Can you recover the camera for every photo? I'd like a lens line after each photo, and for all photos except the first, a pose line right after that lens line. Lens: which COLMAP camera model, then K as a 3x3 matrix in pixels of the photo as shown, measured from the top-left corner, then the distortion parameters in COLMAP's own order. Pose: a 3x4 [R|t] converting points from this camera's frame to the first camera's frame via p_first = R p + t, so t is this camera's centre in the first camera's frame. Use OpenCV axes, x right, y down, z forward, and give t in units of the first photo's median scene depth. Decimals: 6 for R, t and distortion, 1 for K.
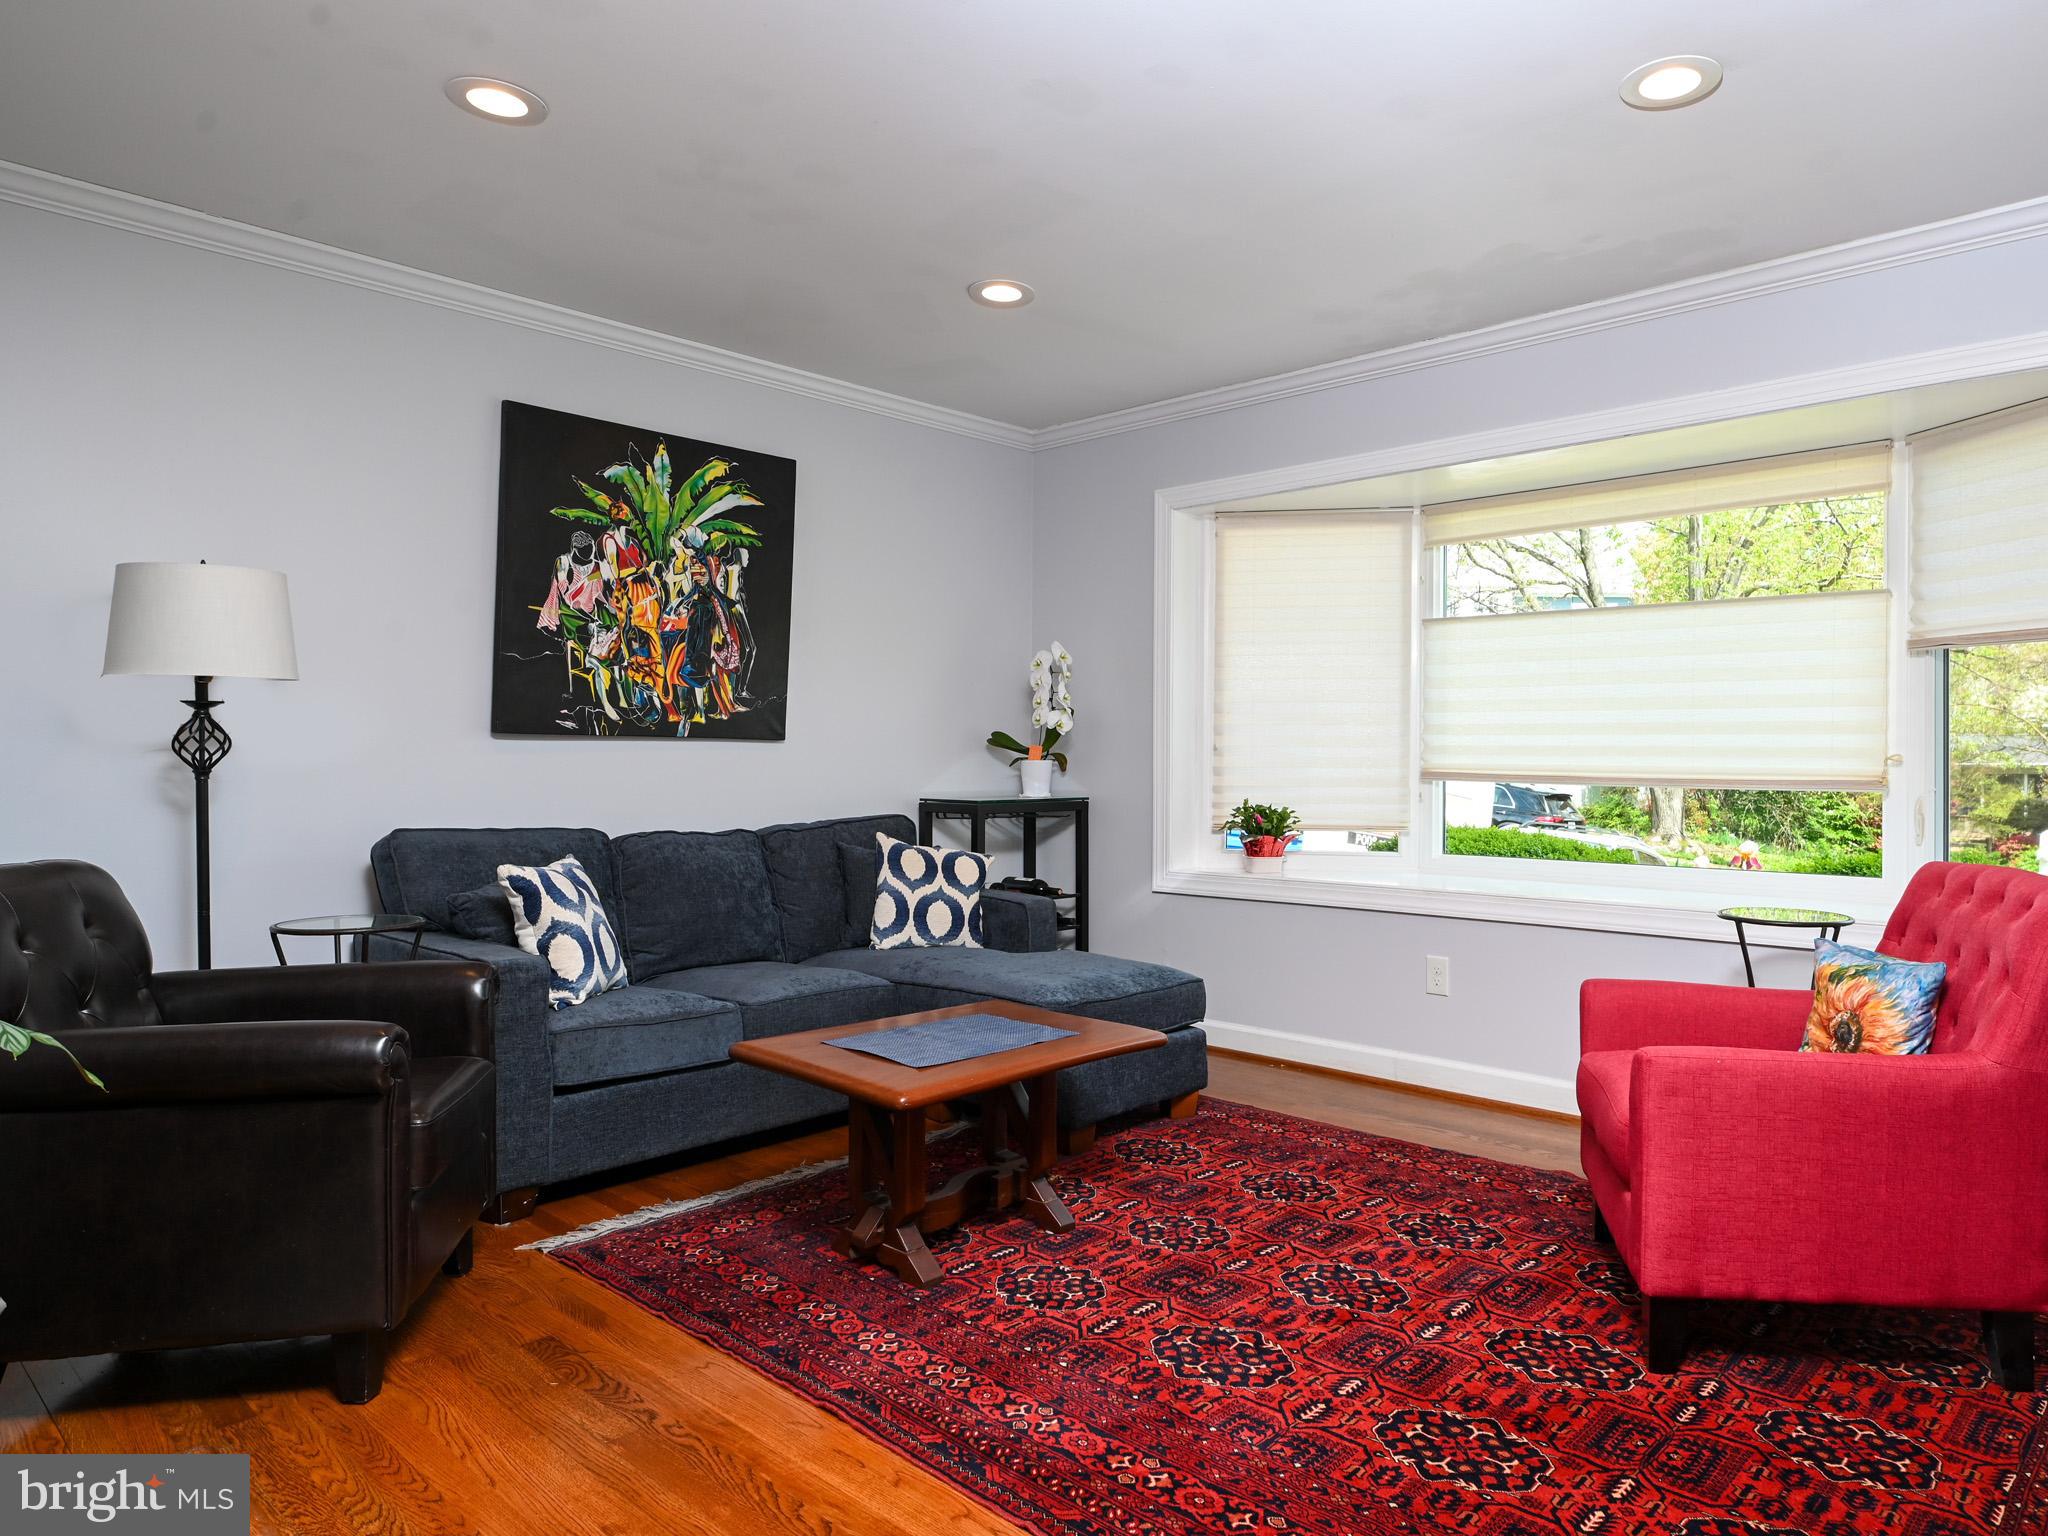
lens RADIAL K [[1310.6, 0, 1130.8], [0, 1310.6, 768.4], [0, 0, 1]] dist [0.001433, -0.000123]
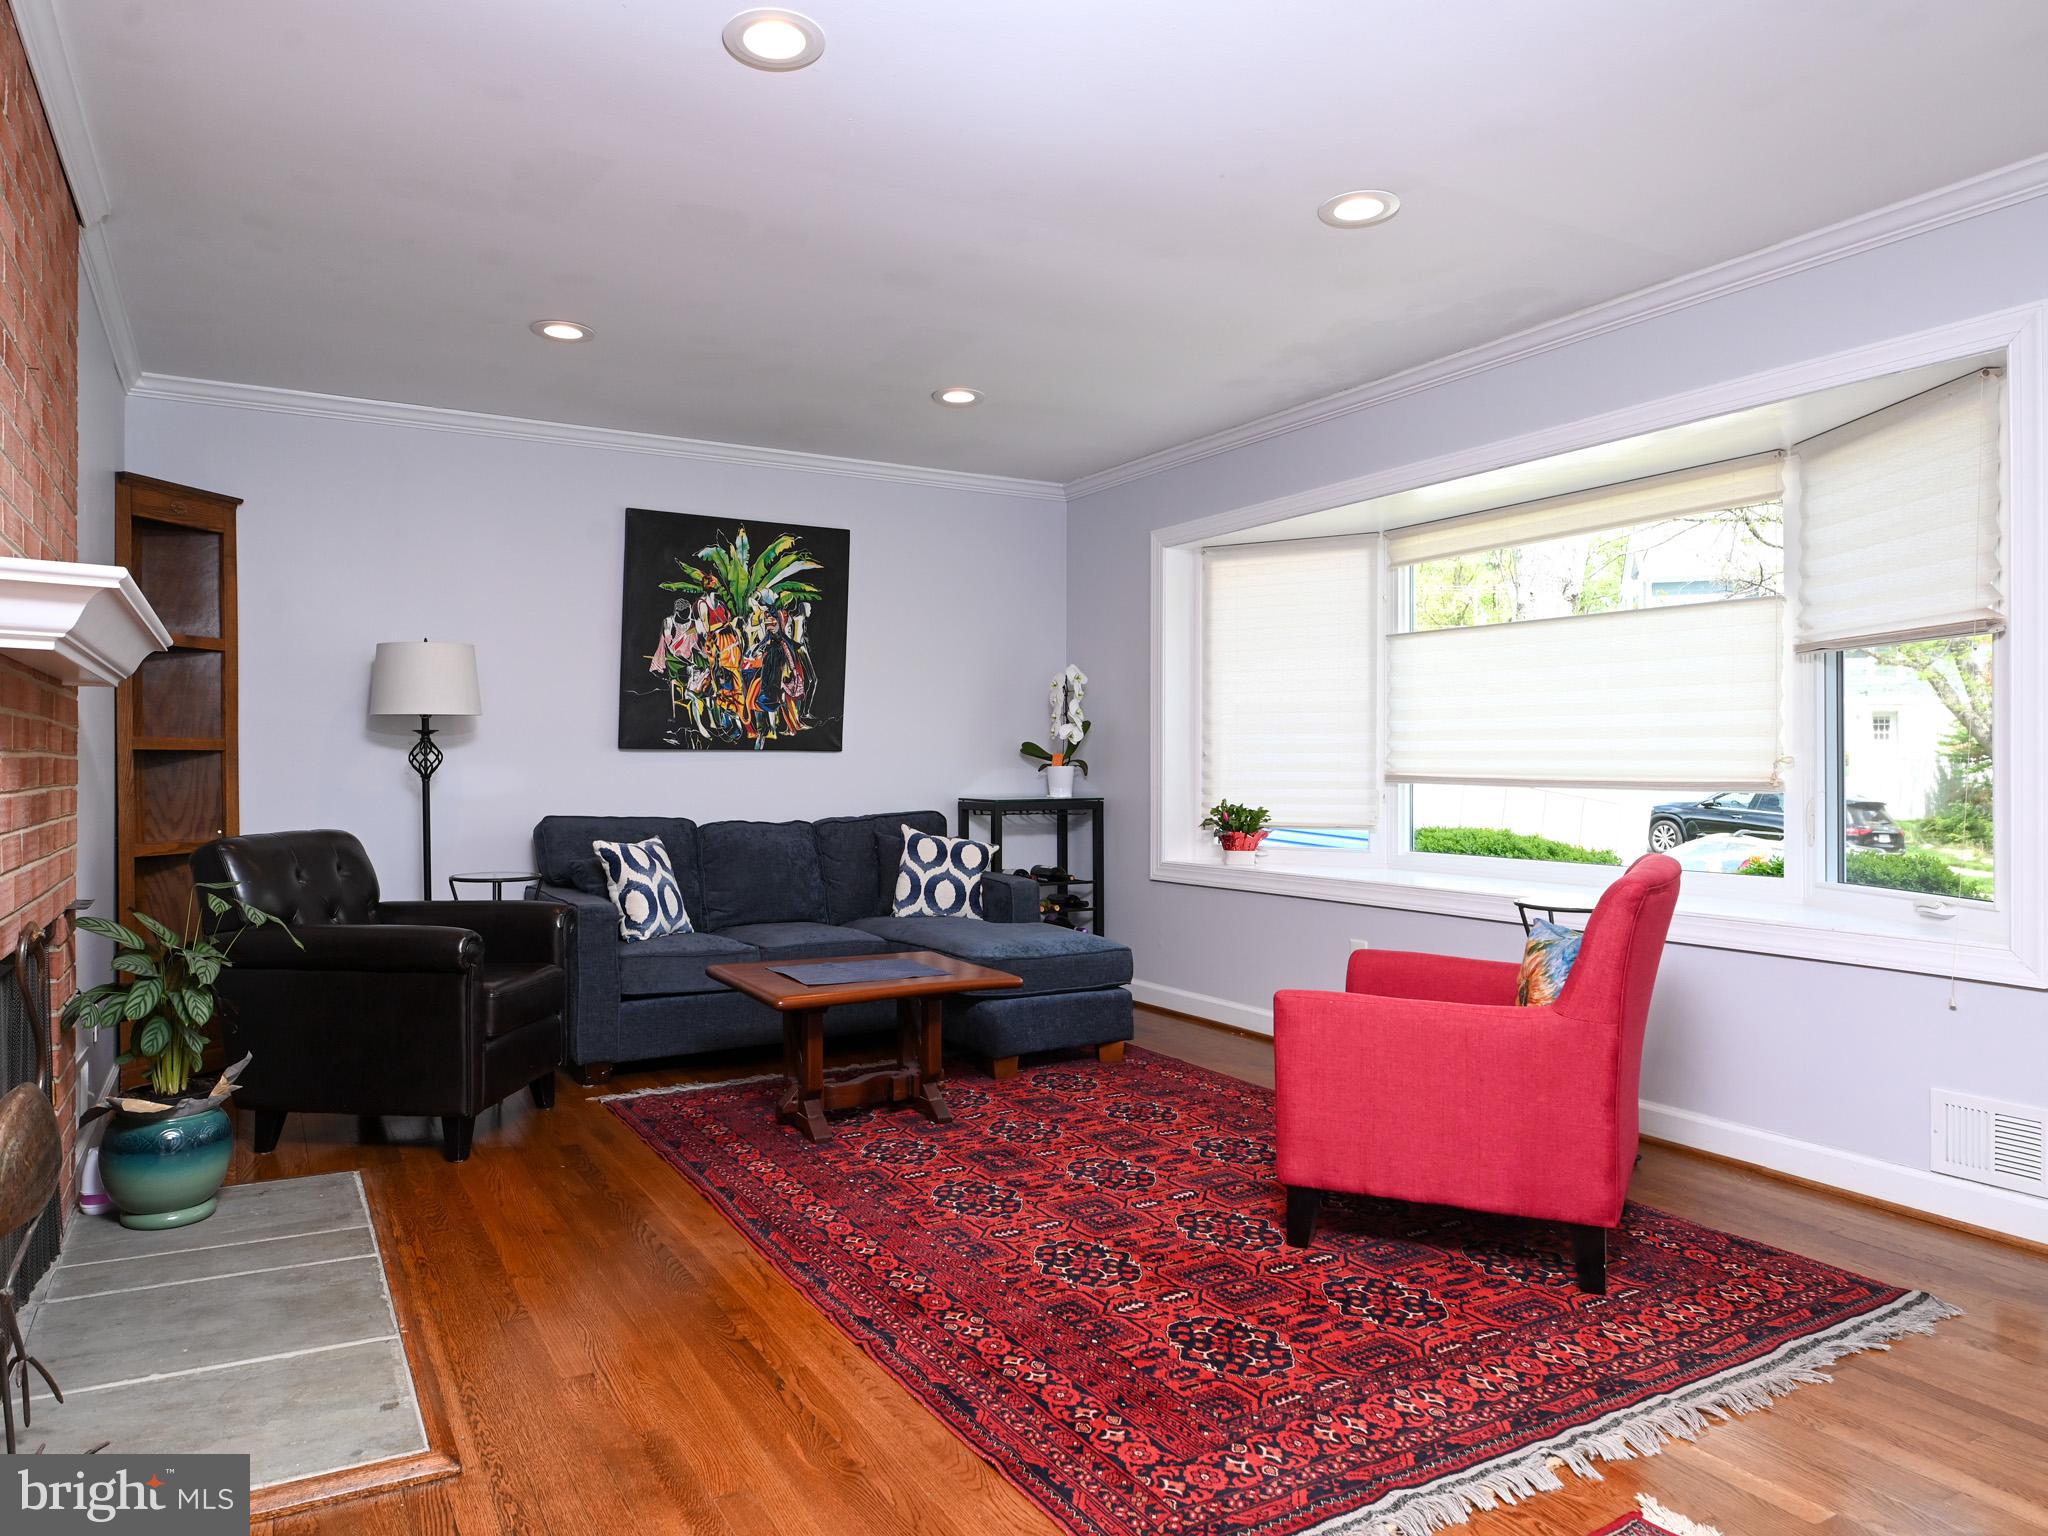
lens RADIAL K [[1306.1, 0, 935.4], [0, 1306.1, 769.7], [0, 0, 1]] dist [0.001459, -0.000063]
pose [[0.938668, -0.003811, -0.344802, 0.277907], [0.002572, 0.999988, -0.004053, 0.001843], [0.344813, 0.002917, 0.938667, -0.167272]]
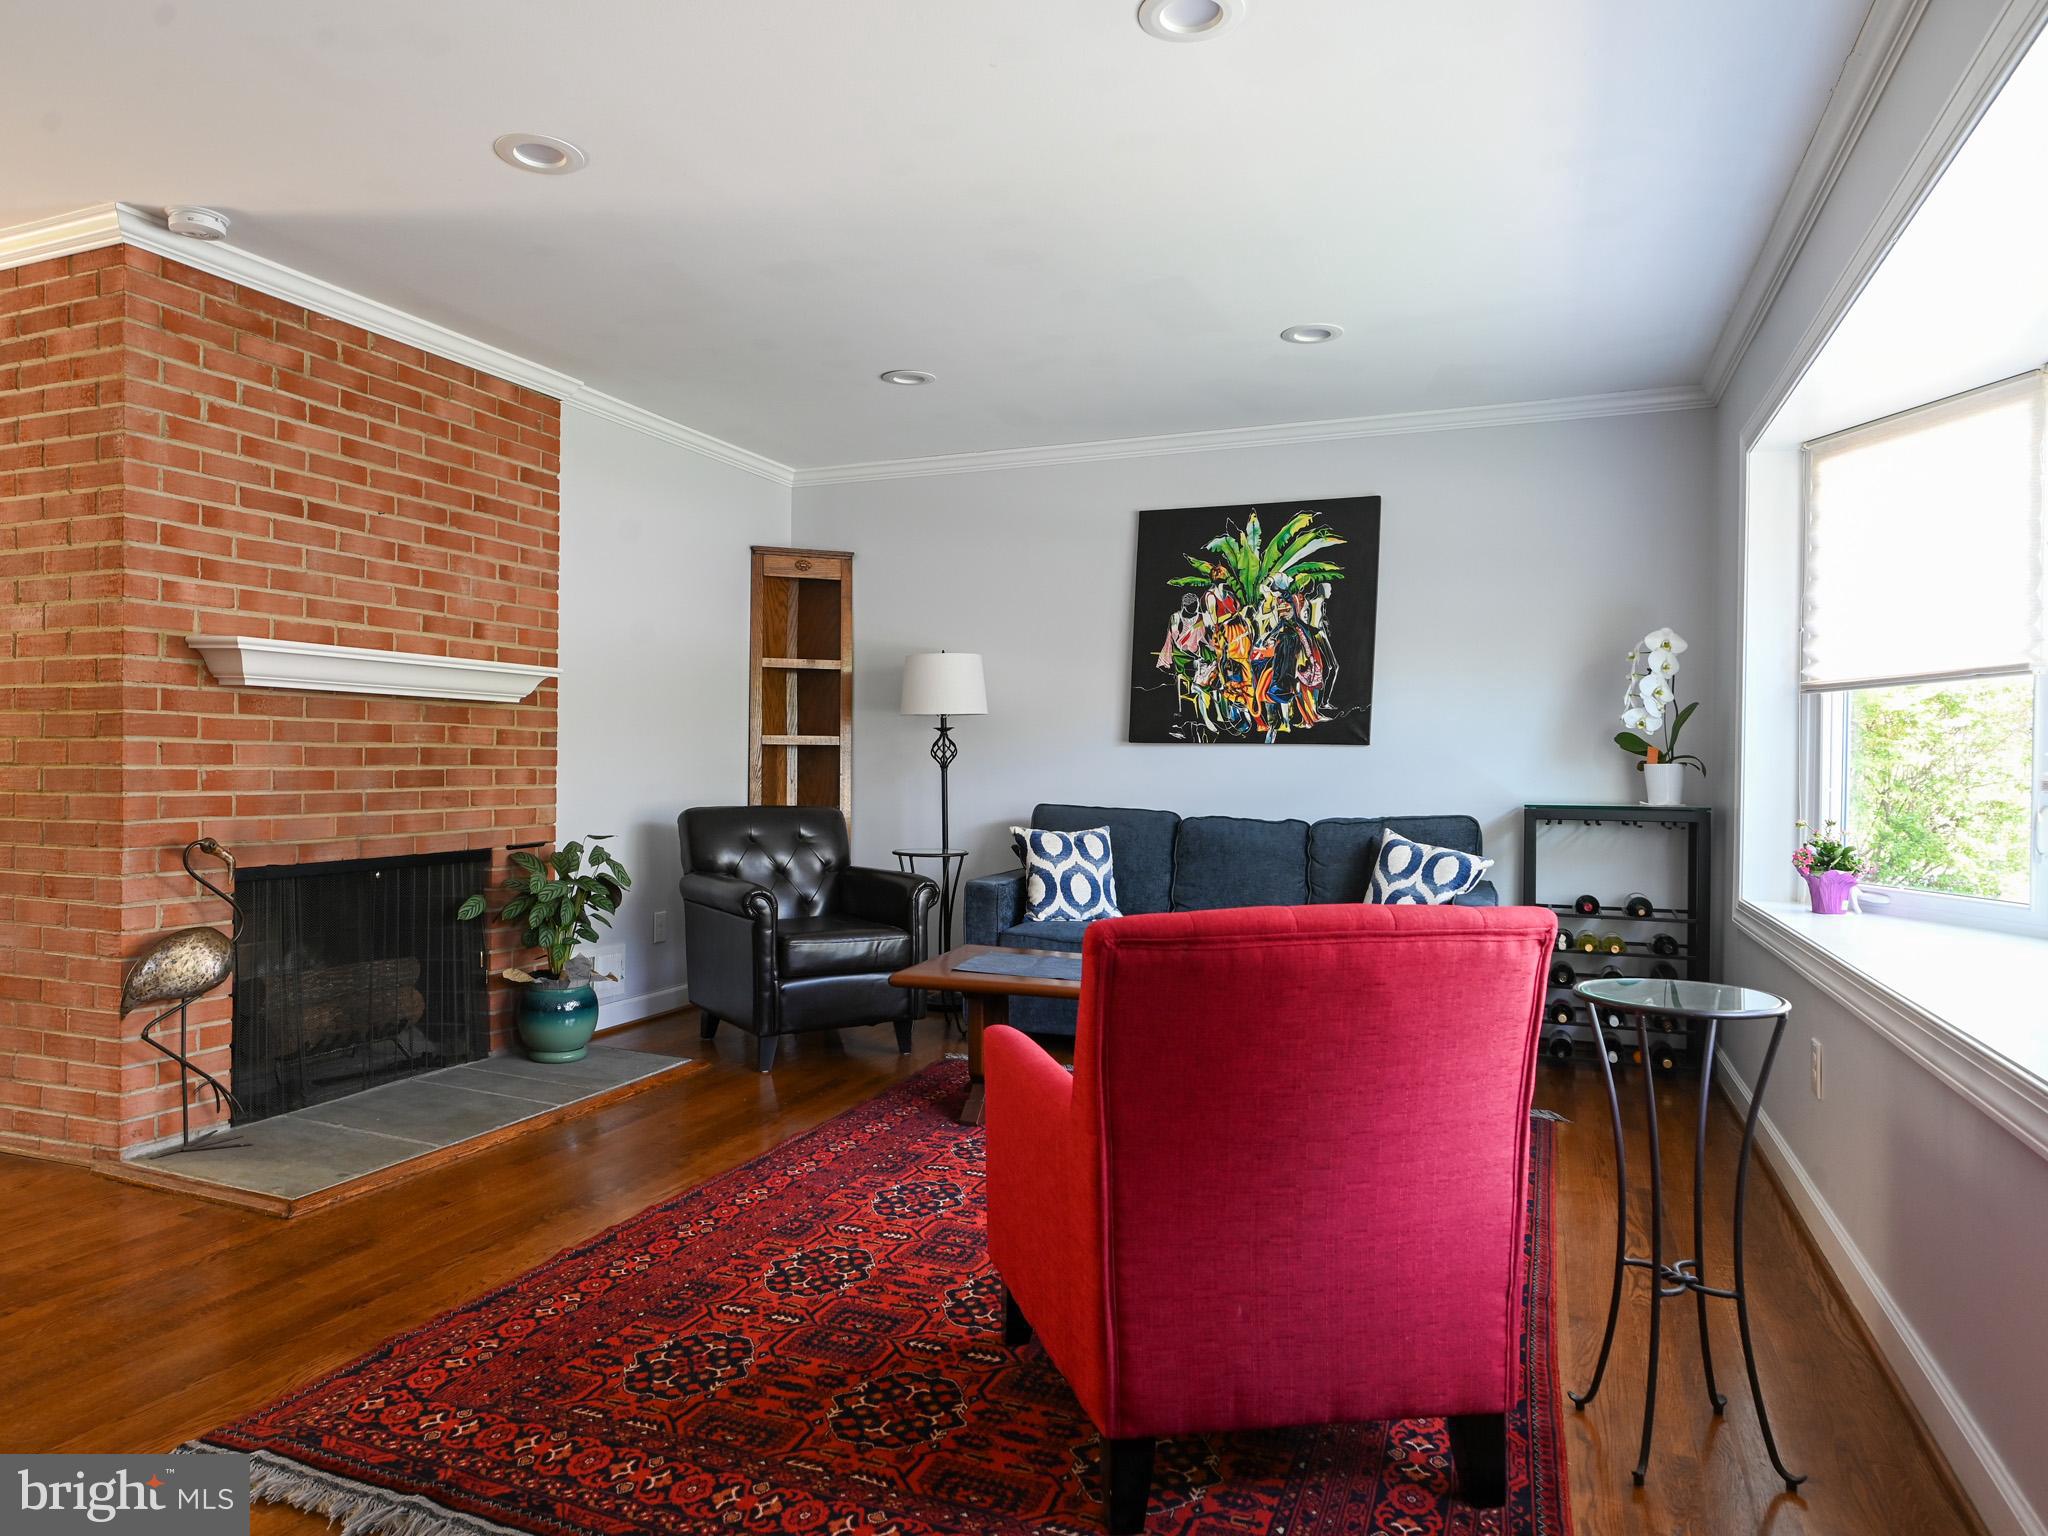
lens RADIAL K [[1286.4, 0, 973.5], [0, 1286.4, 771.4], [0, 0, 1]] dist [0.001734, 0.000138]
pose [[0.318609, 0.007548, -0.947856, 0.739647], [-0.012216, 0.999918, 0.003856, 0.001441], [0.947808, 0.010351, 0.318675, 0.347944]]
